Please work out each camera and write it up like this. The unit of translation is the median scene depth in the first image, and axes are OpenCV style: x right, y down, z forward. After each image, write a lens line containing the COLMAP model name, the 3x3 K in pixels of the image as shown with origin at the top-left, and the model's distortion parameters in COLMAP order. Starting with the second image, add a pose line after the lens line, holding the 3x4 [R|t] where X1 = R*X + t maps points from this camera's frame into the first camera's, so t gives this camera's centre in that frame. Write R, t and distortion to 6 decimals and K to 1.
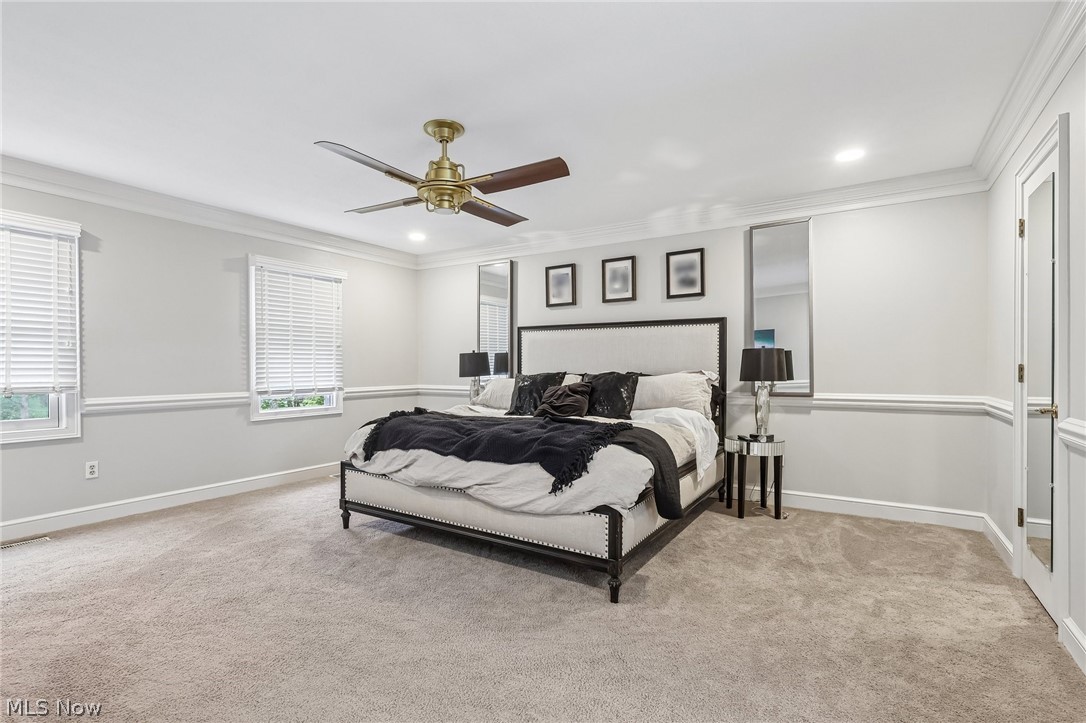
lens RADIAL K [[511.2, 0, 546.3], [0, 511.2, 371.6], [0, 0, 1]] dist [-0.001130, 0.000439]
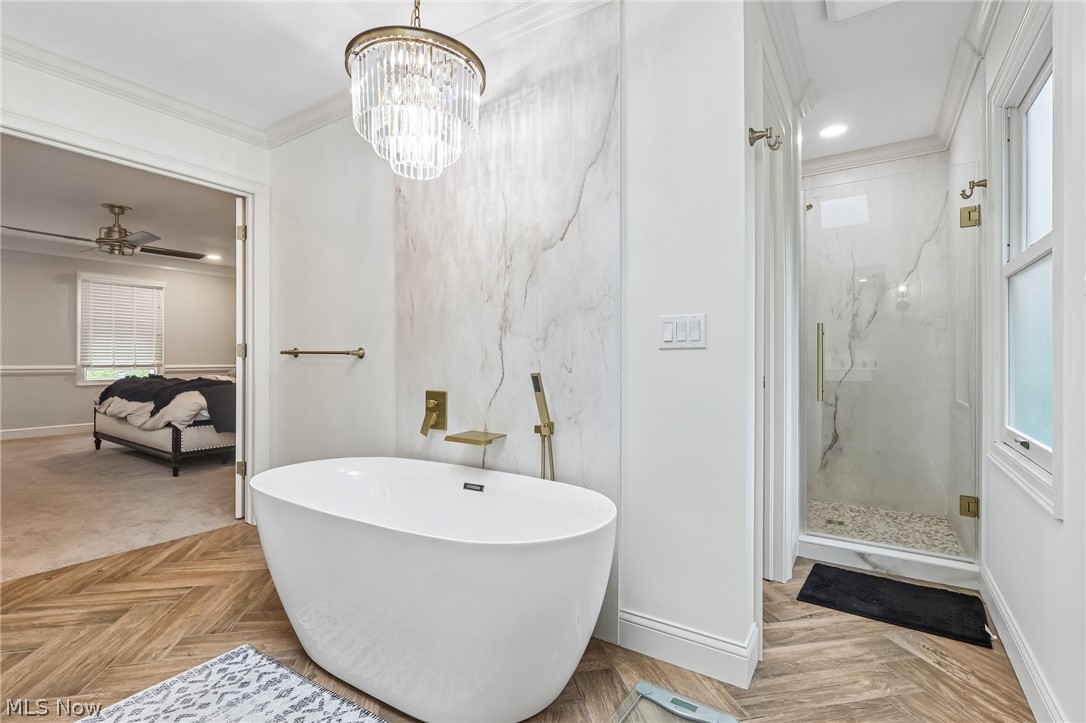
lens RADIAL K [[511.2, 0, 540.4], [0, 511.2, 358.1], [0, 0, 1]] dist [-0.001130, 0.000439]
pose [[0.999140, 0.014563, -0.038829, 1.014295], [-0.015266, 0.999724, -0.017864, 0.031939], [0.038558, 0.018442, 0.999086, -0.515084]]
